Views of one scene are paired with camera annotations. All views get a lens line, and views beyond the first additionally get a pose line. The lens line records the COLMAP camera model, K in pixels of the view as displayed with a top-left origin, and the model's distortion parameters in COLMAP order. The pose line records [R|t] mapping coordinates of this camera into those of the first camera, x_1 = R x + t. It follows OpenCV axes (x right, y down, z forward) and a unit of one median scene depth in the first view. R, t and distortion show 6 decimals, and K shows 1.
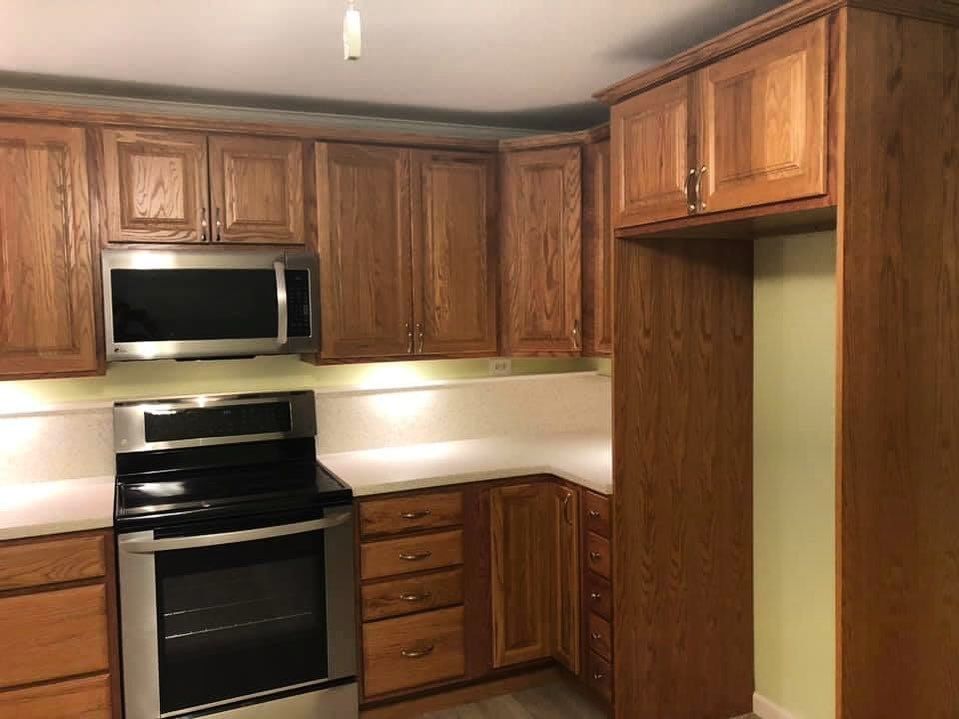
lens RADIAL K [[776.0, 0, 479.5], [0, 776.0, 359.5], [0, 0, 1]] dist [0.003843, -0.014787]
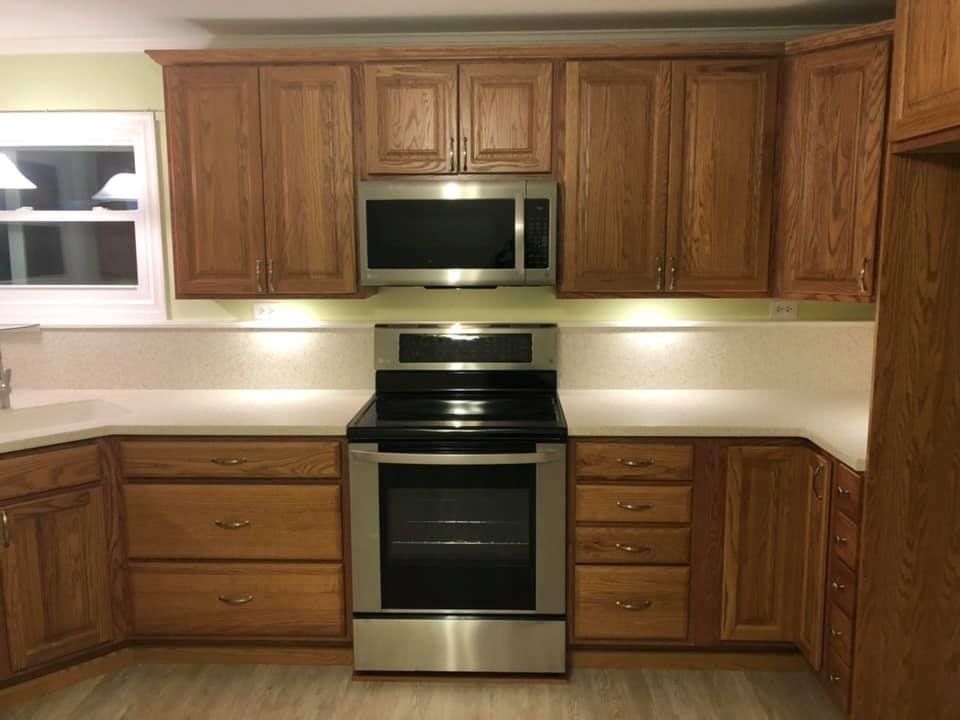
lens RADIAL K [[787.2, 0, 480.0], [0, 787.2, 360.0], [0, 0, 1]] dist [0.001763, -0.009470]
pose [[0.895689, 0.080236, -0.437383, 0.149232], [-0.042137, 0.994475, 0.096143, -0.006551], [0.442680, -0.067684, 0.894121, 0.073548]]
